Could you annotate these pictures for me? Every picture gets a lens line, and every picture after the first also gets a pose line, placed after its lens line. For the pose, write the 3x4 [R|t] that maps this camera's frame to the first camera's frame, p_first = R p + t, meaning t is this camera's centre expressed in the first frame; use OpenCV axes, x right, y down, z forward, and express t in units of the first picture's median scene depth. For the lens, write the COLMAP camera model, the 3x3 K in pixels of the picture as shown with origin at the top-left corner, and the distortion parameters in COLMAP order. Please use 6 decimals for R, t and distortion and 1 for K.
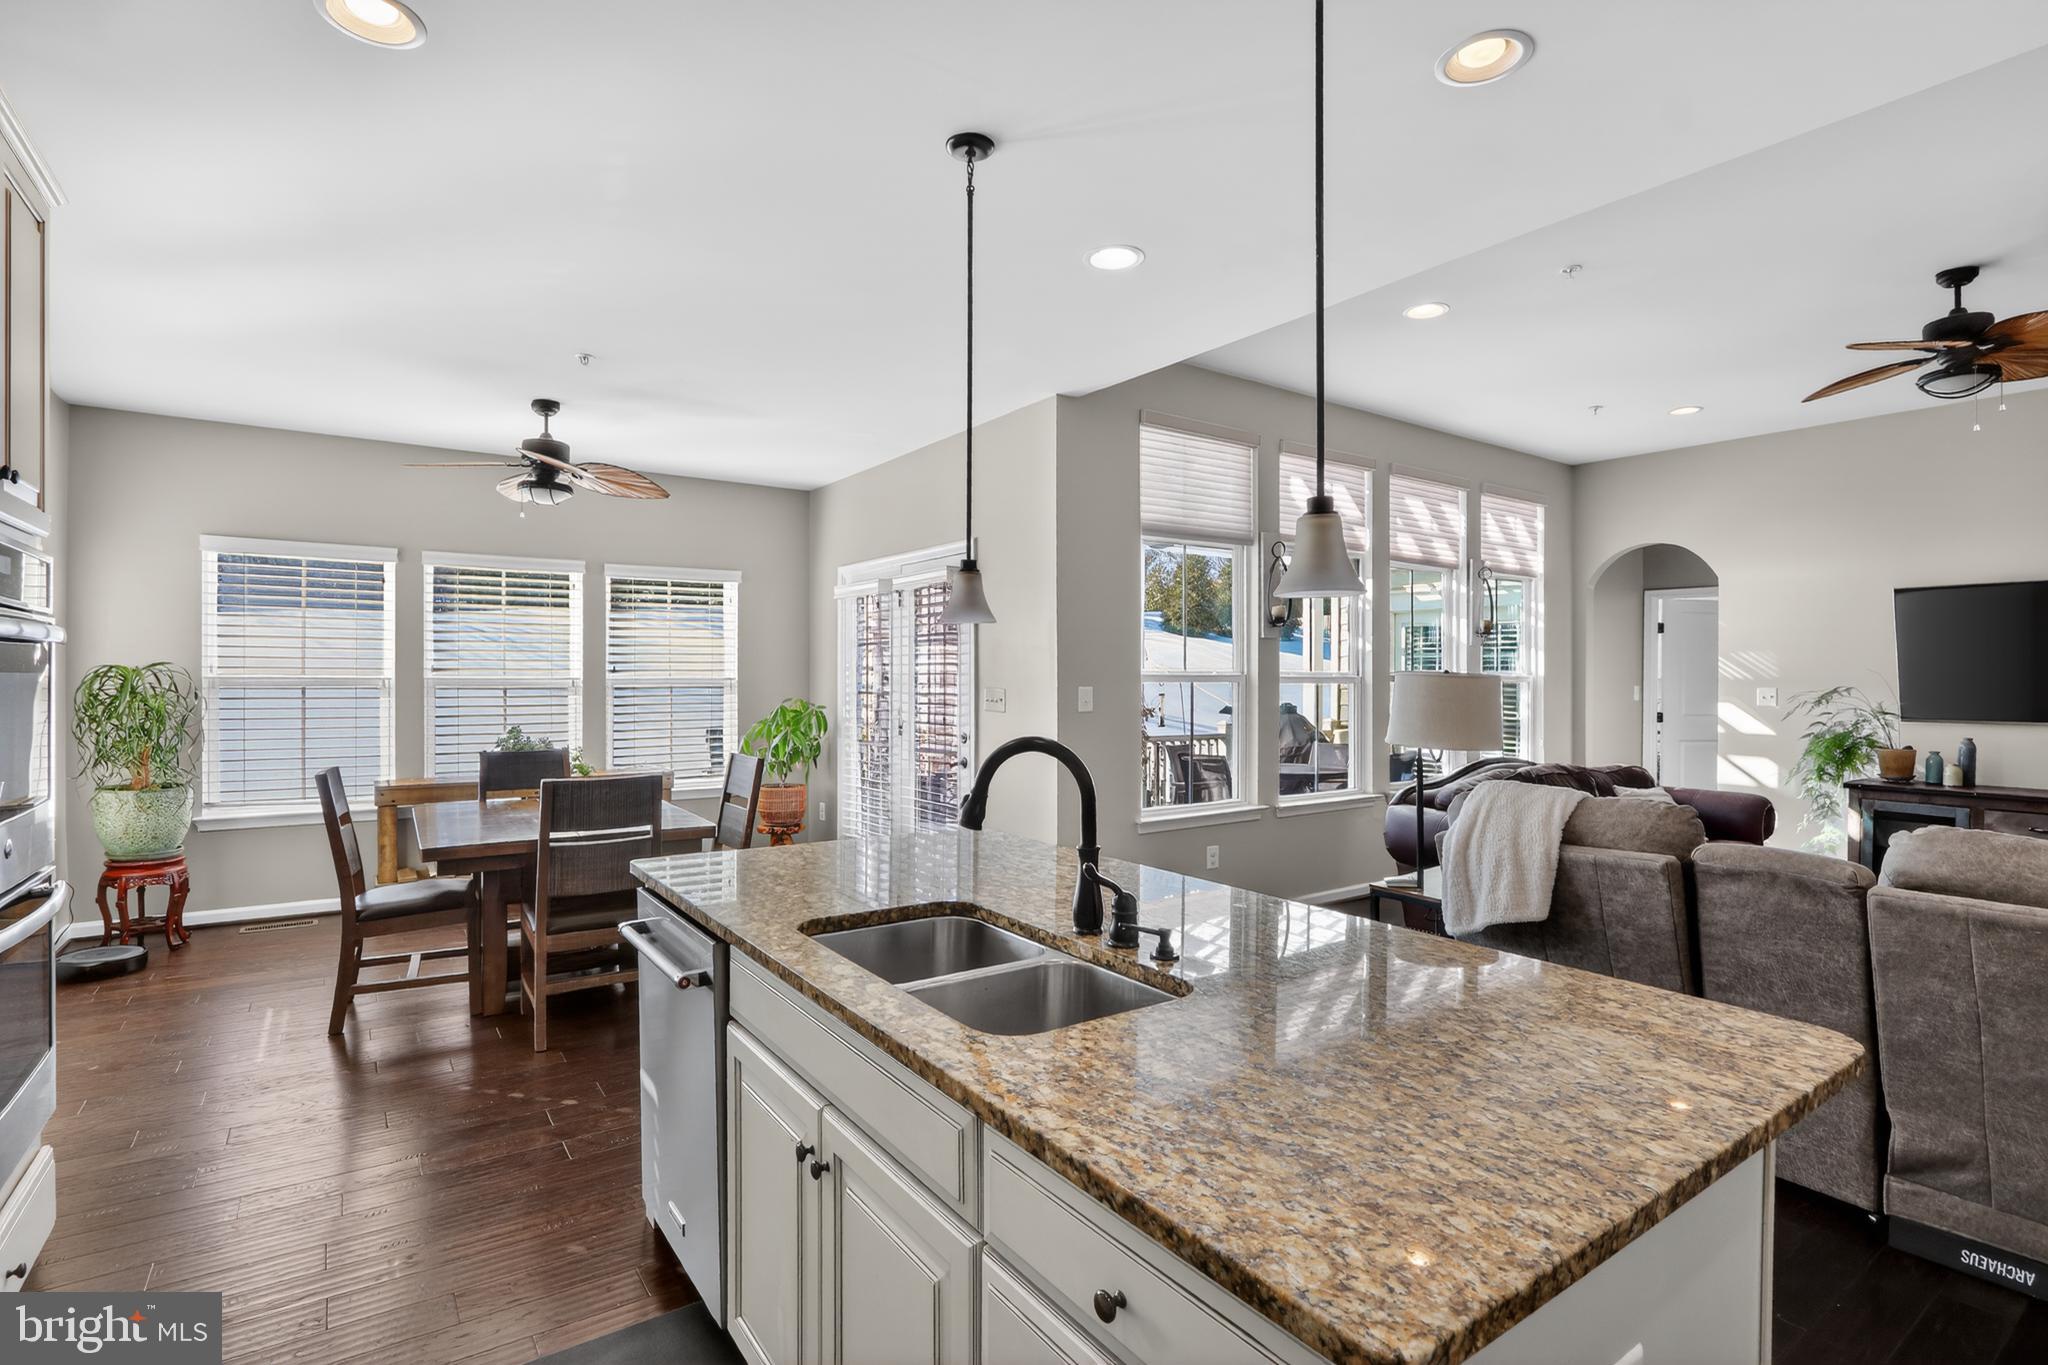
lens RADIAL K [[980.0, 0, 1026.3], [0, 980.0, 681.3], [0, 0, 1]] dist [-0.018960, -0.000640]
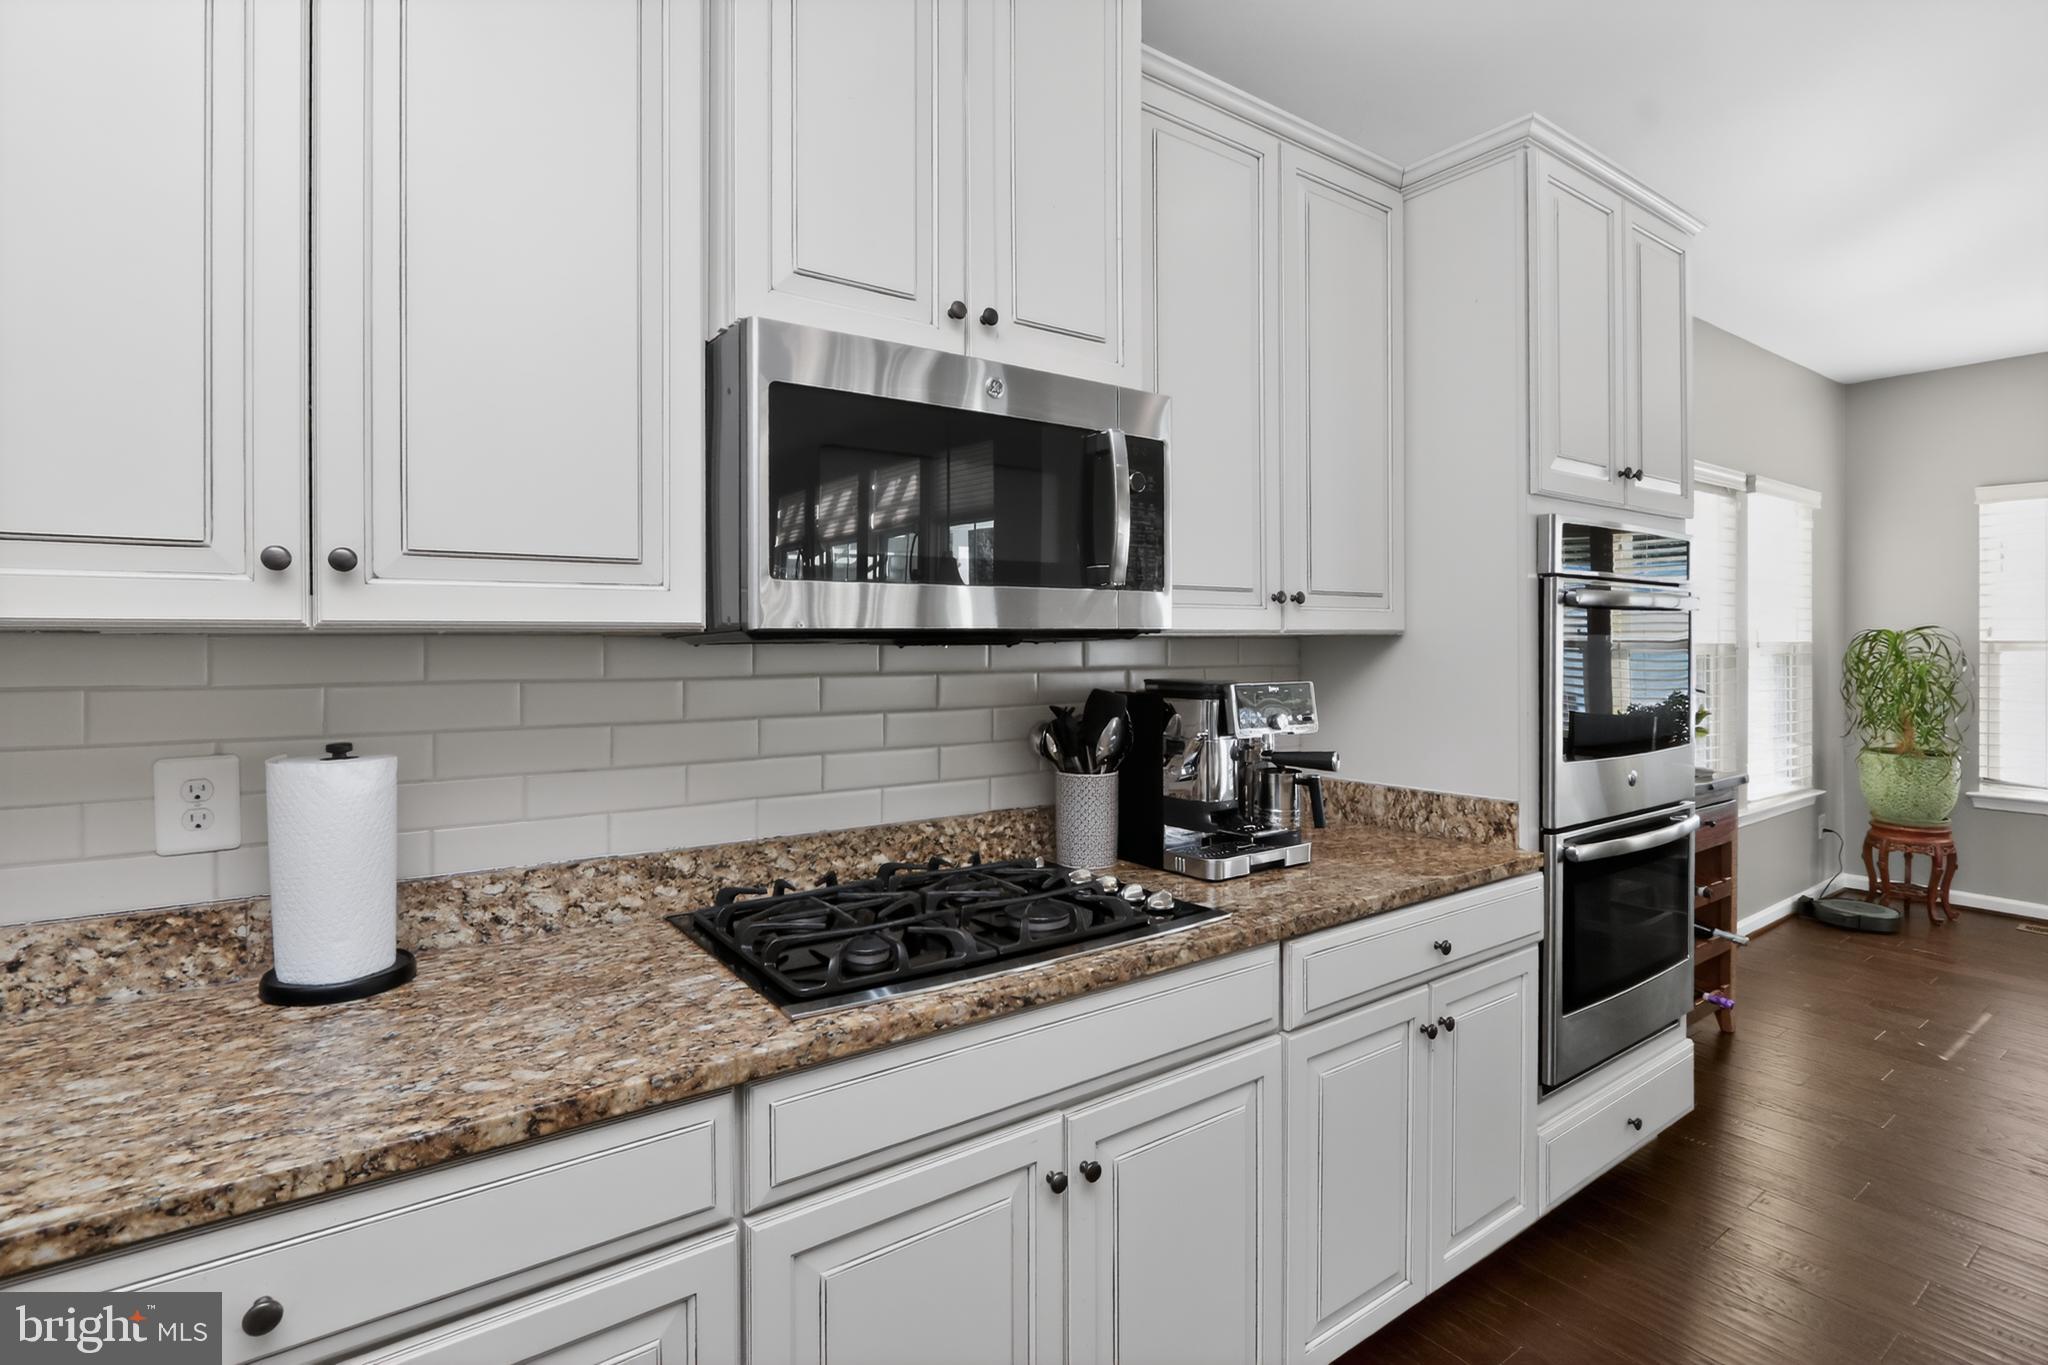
lens RADIAL K [[980.0, 0, 1009.9], [0, 980.0, 651.5], [0, 0, 1]] dist [-0.018960, -0.000640]
pose [[-0.000931, 0.010279, -0.999947, 0.074281], [-0.002939, 0.999943, 0.010281, -0.001388], [0.999995, 0.002948, -0.000901, 0.078901]]
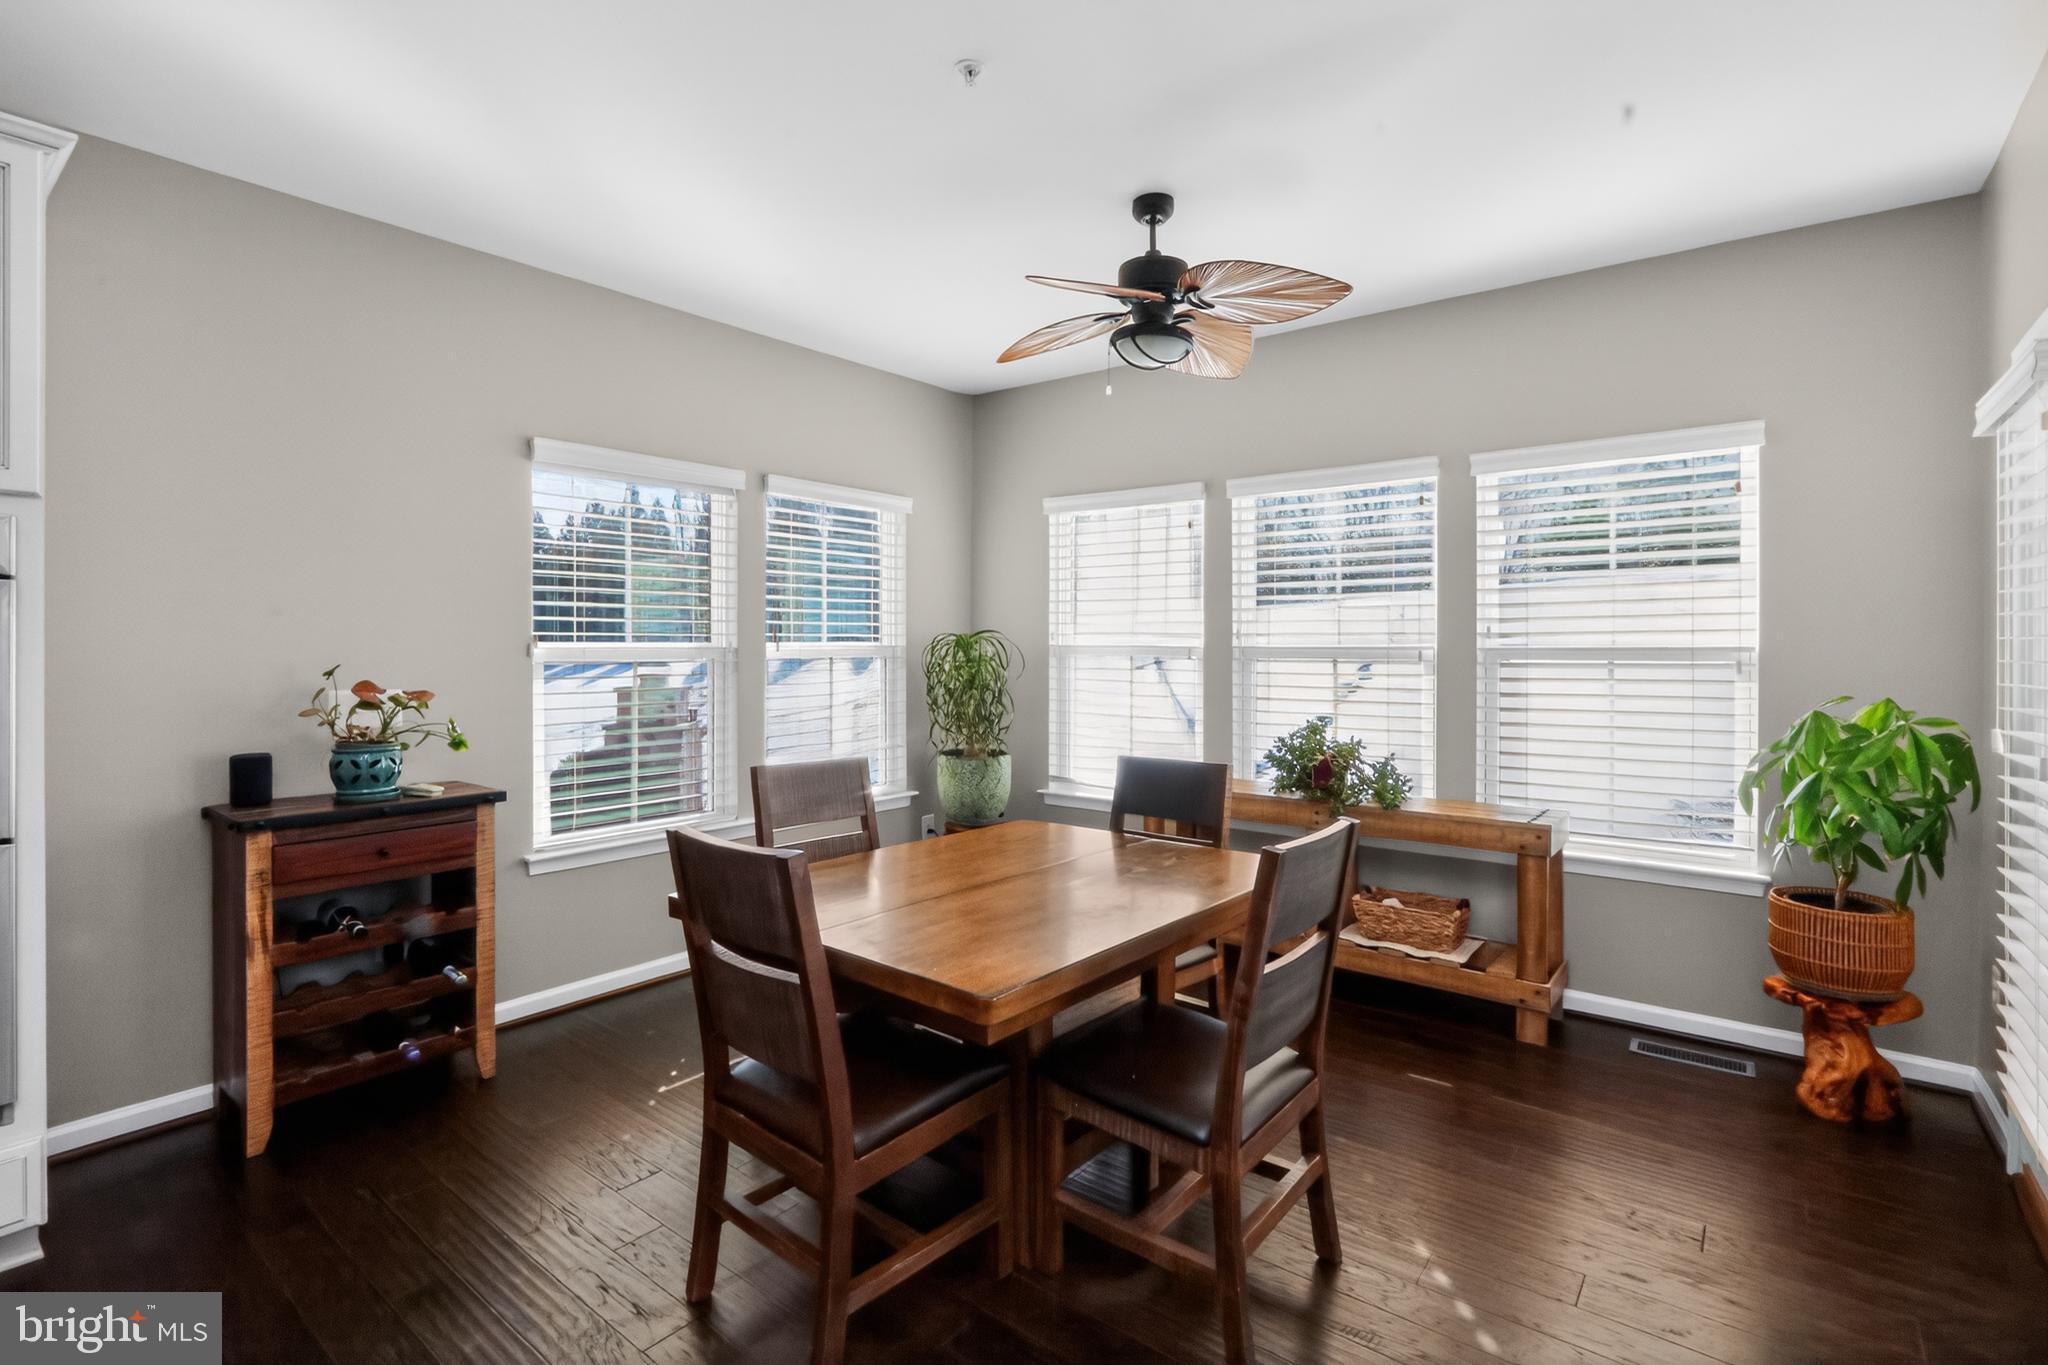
lens RADIAL K [[980.0, 0, 1012.1], [0, 980.0, 673.5], [0, 0, 1]] dist [-0.018960, -0.000640]
pose [[0.277383, 0.026402, -0.960396, 0.087291], [-0.001633, 0.999634, 0.027009, -0.003243], [0.960758, -0.005923, 0.277325, 0.766326]]
